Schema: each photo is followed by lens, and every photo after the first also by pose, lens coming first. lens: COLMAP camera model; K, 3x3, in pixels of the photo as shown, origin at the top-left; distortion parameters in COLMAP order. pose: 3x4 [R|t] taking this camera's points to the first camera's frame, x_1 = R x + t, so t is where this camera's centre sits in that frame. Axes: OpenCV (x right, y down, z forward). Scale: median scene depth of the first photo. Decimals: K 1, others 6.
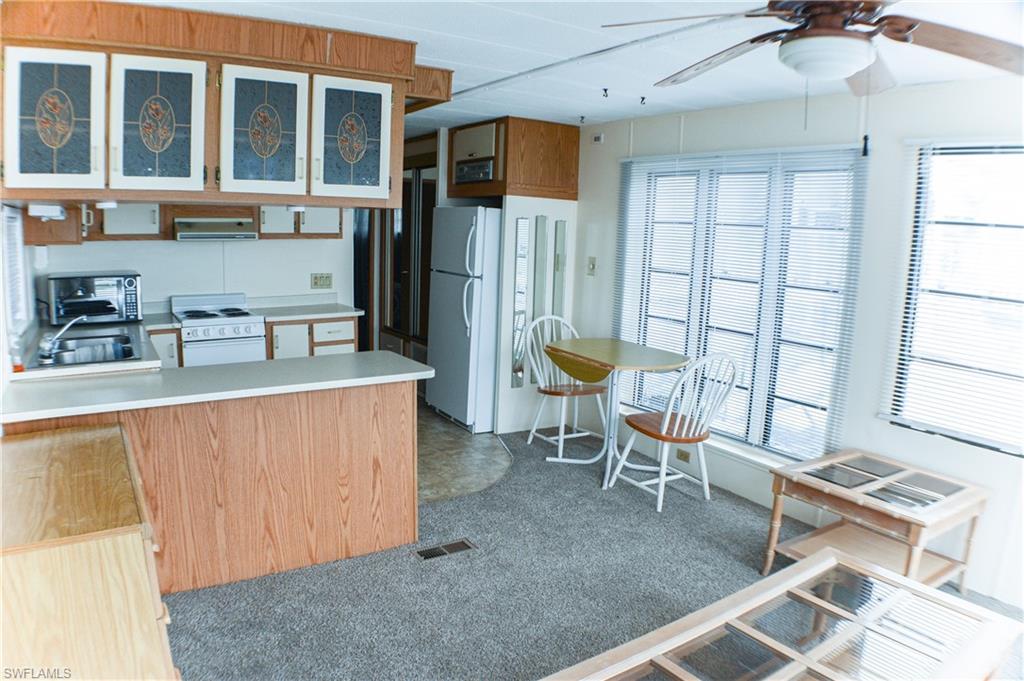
lens RADIAL K [[699.9, 0, 512.0], [0, 699.9, 340.5], [0, 0, 1]] dist [-0.183349, 0.054127]
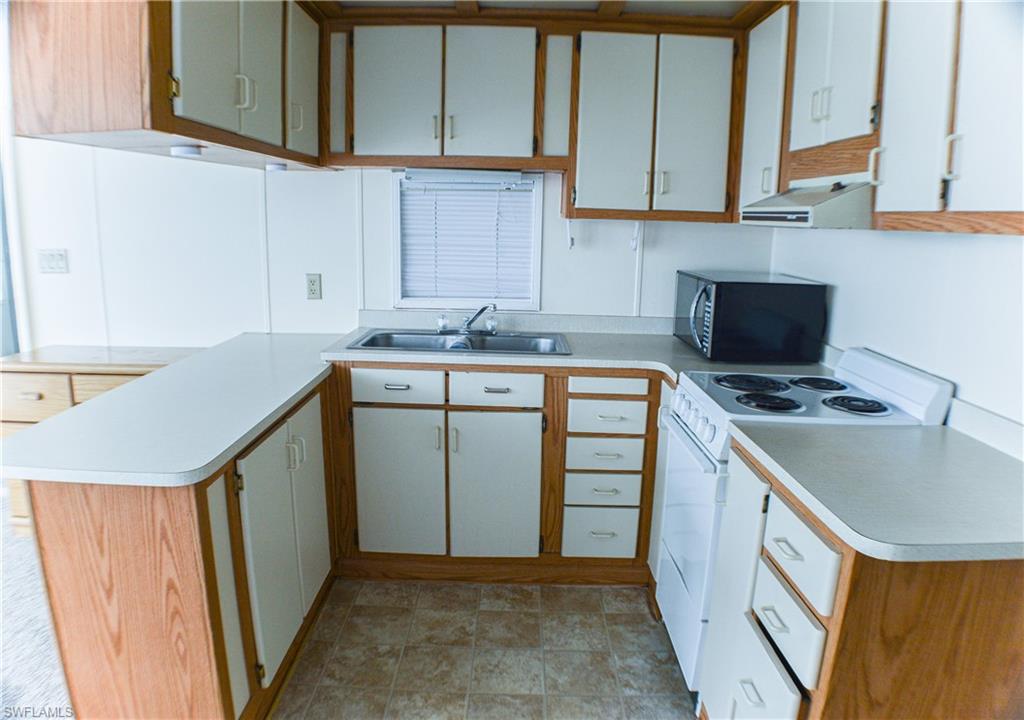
lens RADIAL K [[664.3, 0, 512.0], [0, 664.3, 360.0], [0, 0, 1]] dist [-0.125008, 0.000096]
pose [[-0.537522, 0.136770, -0.832084, 0.019452], [-0.170263, 0.948832, 0.265949, -0.209610], [0.825882, 0.284627, -0.486731, 1.534931]]
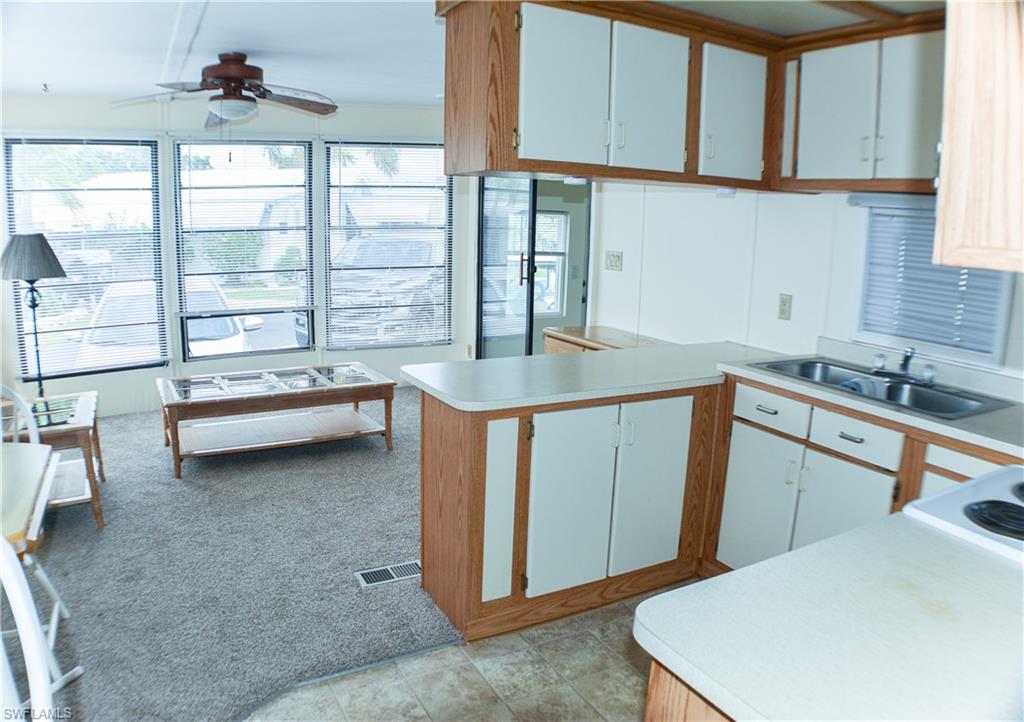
lens RADIAL K [[721.5, 0, 512.0], [0, 721.5, 361.0], [0, 0, 1]] dist [-0.124548, 0.000268]
pose [[-0.997516, -0.063809, 0.029824, -0.275192], [-0.048984, 0.932727, 0.357239, -0.289137], [-0.050613, 0.354891, -0.933537, 1.833348]]
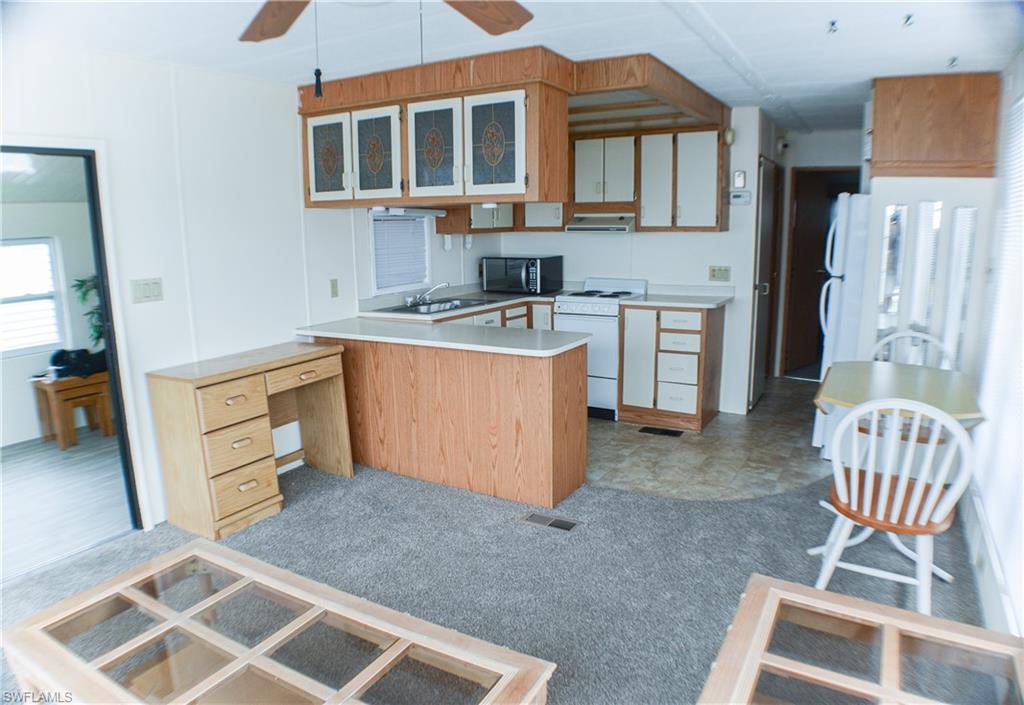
lens RADIAL K [[660.5, 0, 512.0], [0, 660.5, 352.5], [0, 0, 1]] dist [-0.110676, 0.003455]
pose [[0.446172, 0.139312, -0.884038, 0.778890], [-0.116115, 0.988472, 0.097166, -0.048534], [0.887383, 0.059297, 0.457204, 0.493028]]
